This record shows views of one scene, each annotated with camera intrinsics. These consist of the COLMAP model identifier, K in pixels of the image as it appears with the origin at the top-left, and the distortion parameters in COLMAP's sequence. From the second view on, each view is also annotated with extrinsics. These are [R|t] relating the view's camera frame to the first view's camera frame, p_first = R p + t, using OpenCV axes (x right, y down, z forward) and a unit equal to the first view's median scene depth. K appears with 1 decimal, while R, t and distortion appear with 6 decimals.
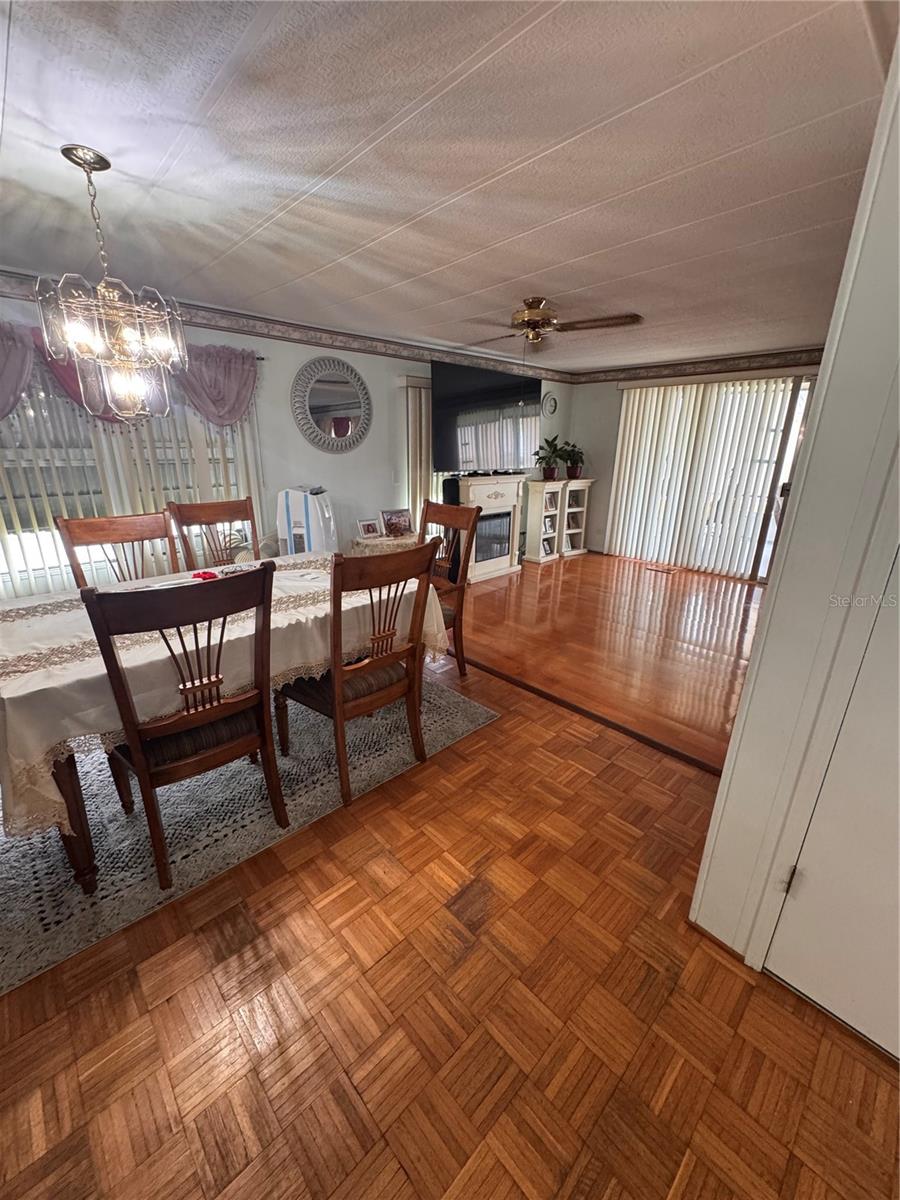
lens RADIAL K [[479.6, 0, 451.7], [0, 479.6, 599.7], [0, 0, 1]] dist [0.000722, -0.000341]
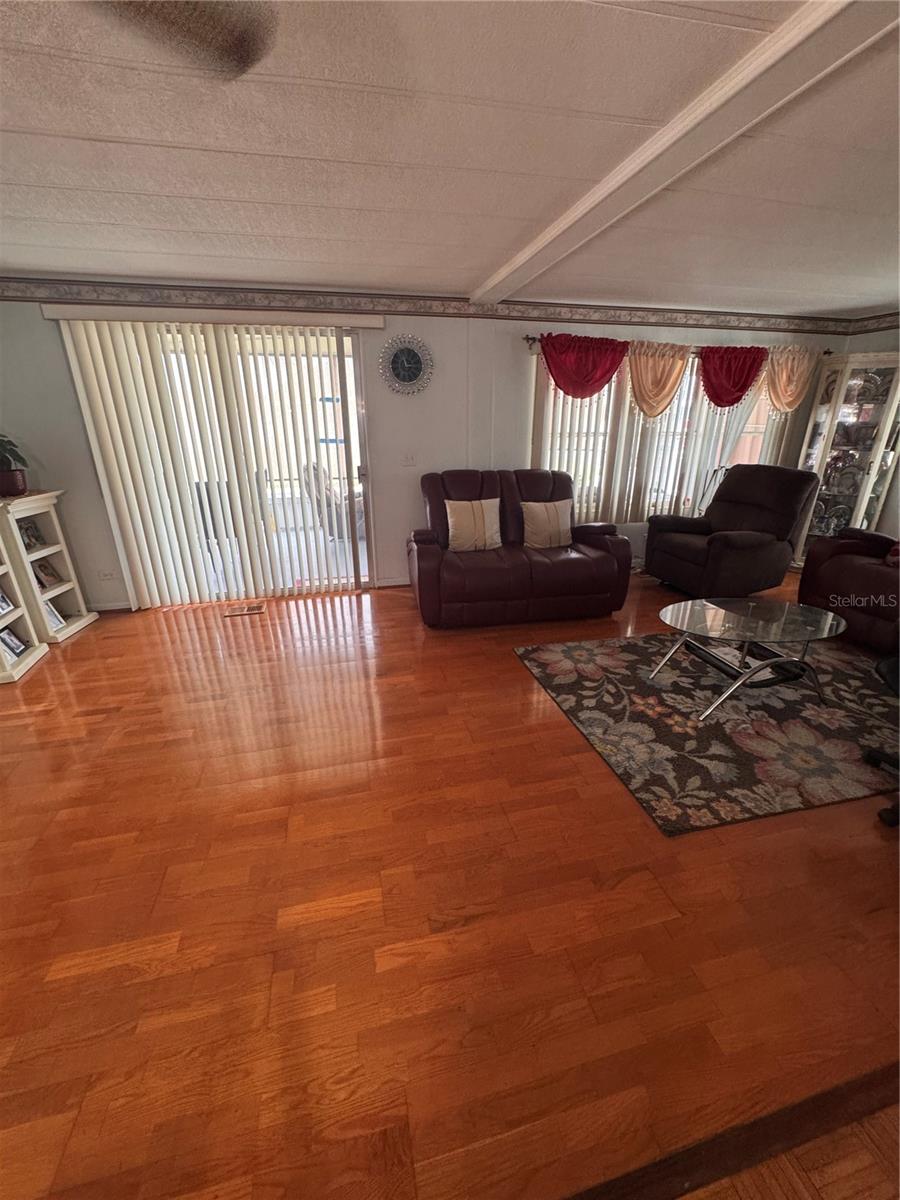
lens RADIAL K [[479.6, 0, 447.9], [0, 479.6, 596.9], [0, 0, 1]] dist [0.000722, -0.000341]
pose [[0.502954, -0.320510, 0.802690, 0.044379], [0.290615, 0.937342, 0.192181, -0.115607], [-0.813990, 0.136616, 0.564585, 0.356148]]
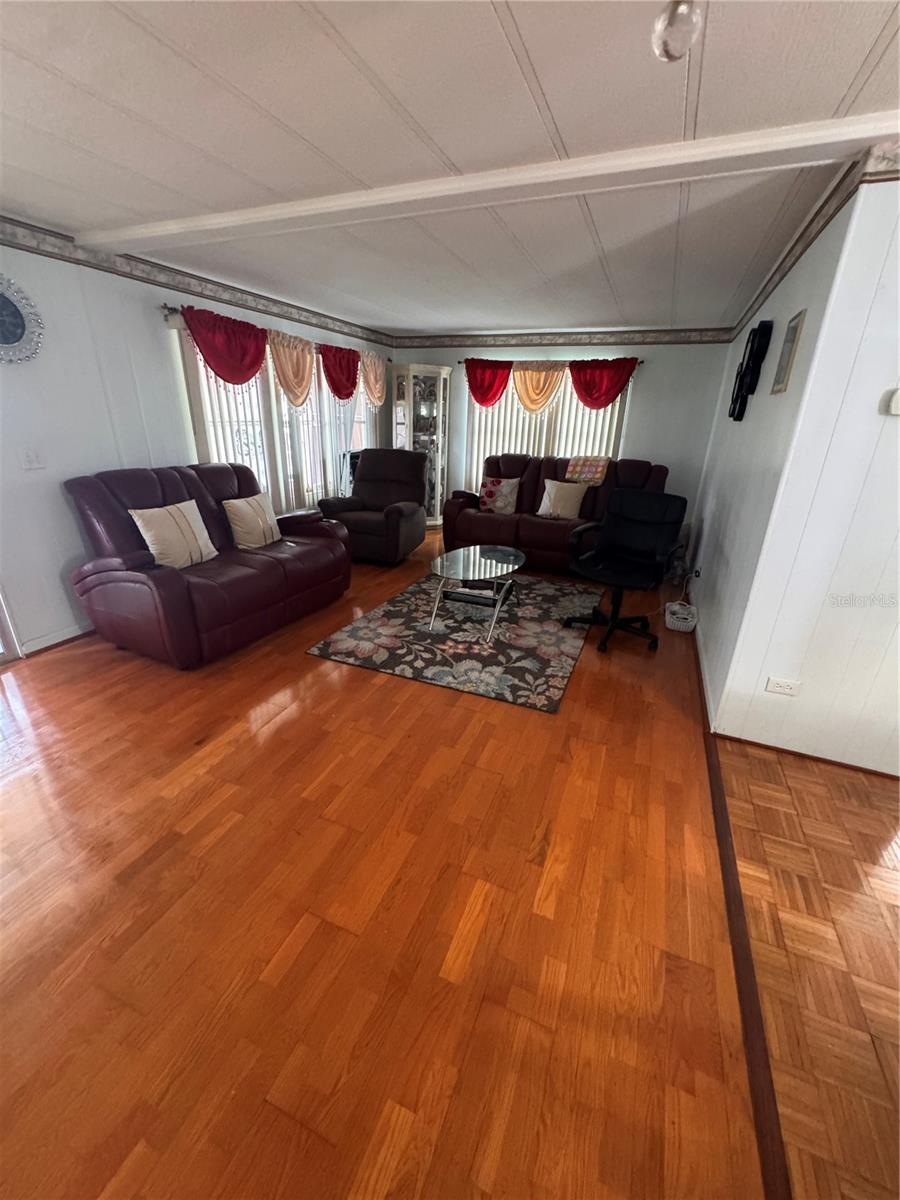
lens RADIAL K [[479.6, 0, 448.9], [0, 479.6, 598.8], [0, 0, 1]] dist [0.000722, -0.000341]
pose [[-0.401022, -0.361846, 0.841575, 0.025305], [0.260272, 0.835817, 0.483393, -0.185475], [-0.878316, 0.412890, -0.241003, 0.556941]]
